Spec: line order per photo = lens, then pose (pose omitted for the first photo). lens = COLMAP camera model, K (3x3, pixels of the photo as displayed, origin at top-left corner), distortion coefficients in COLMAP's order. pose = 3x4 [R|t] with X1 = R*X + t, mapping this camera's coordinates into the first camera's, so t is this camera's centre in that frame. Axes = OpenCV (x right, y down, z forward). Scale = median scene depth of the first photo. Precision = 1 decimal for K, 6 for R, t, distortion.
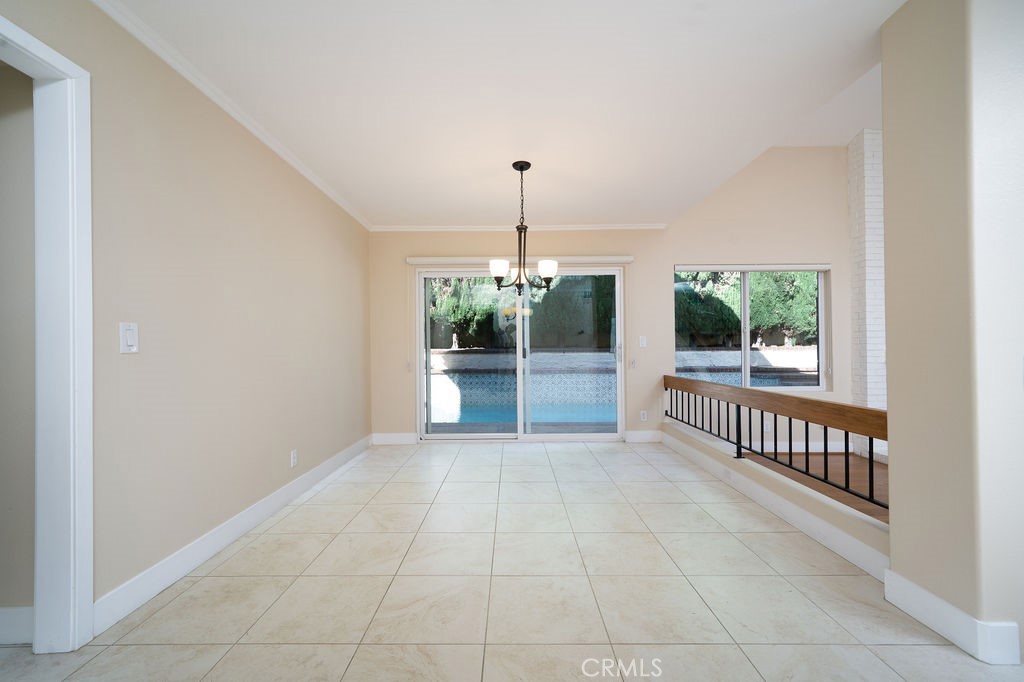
lens RADIAL K [[411.3, 0, 508.2], [0, 411.3, 344.6], [0, 0, 1]] dist [-0.006765, -0.000168]
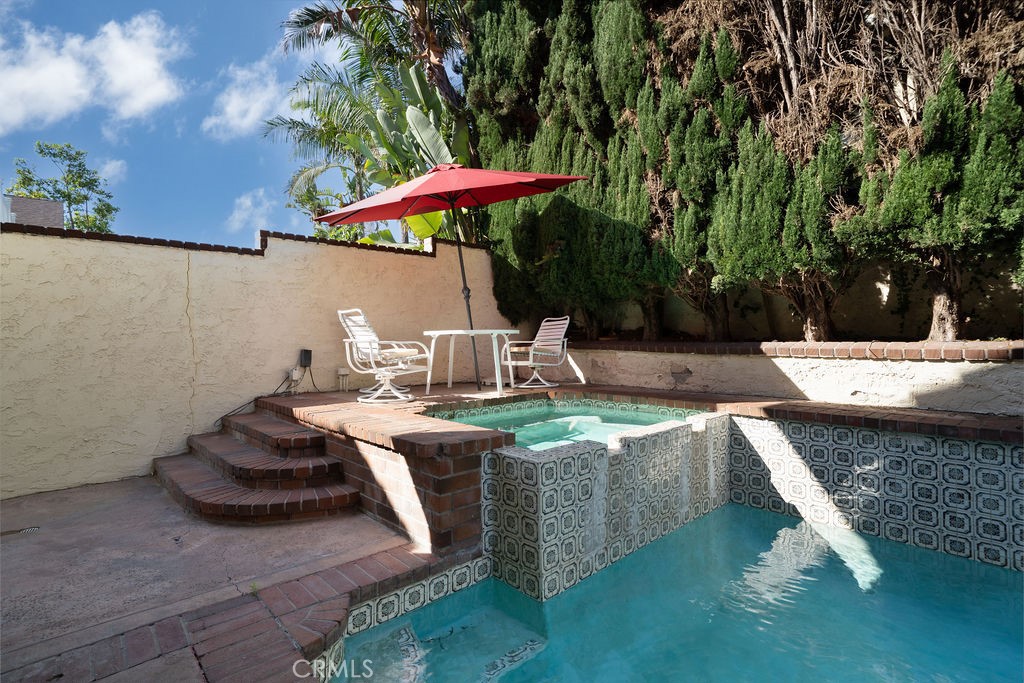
lens RADIAL K [[509.3, 0, 512.4], [0, 509.3, 340.1], [0, 0, 1]] dist [0.004798, 0.000431]
pose [[0.667031, 0.001080, -0.745029, -0.100214], [0.011138, 0.999873, 0.011422, -0.000729], [0.744947, -0.015917, 0.666934, 0.843527]]
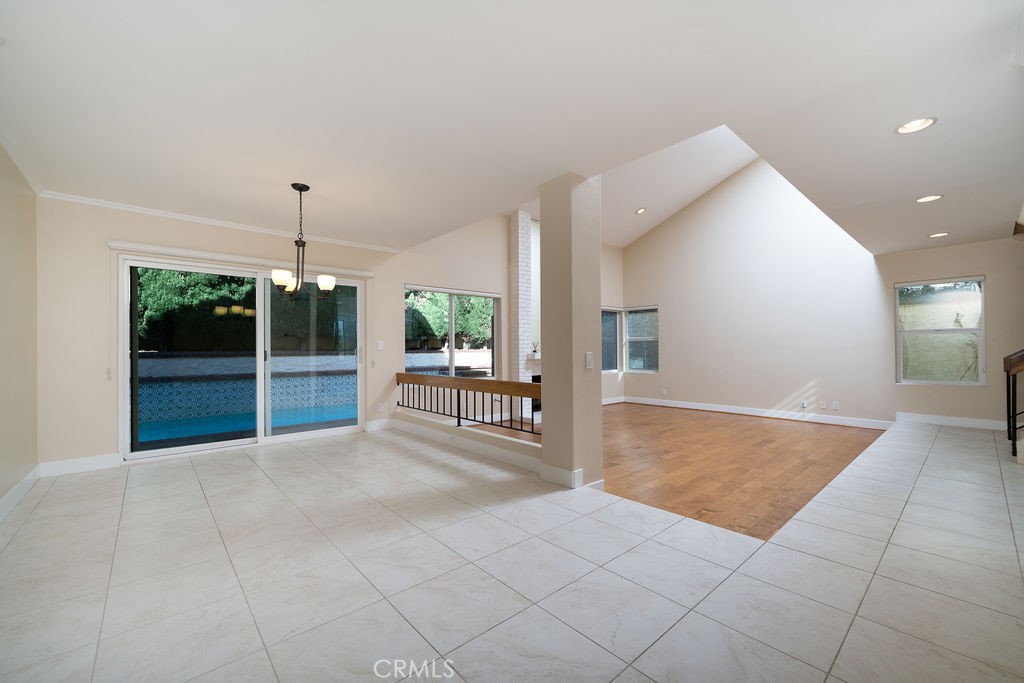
lens RADIAL K [[411.3, 0, 509.8], [0, 411.3, 343.8], [0, 0, 1]] dist [-0.006765, -0.000168]
pose [[0.744735, 0.010748, 0.667274, -0.126739], [-0.003939, 0.999924, -0.011710, 0.000643], [-0.667349, 0.006092, 0.744720, -0.093140]]
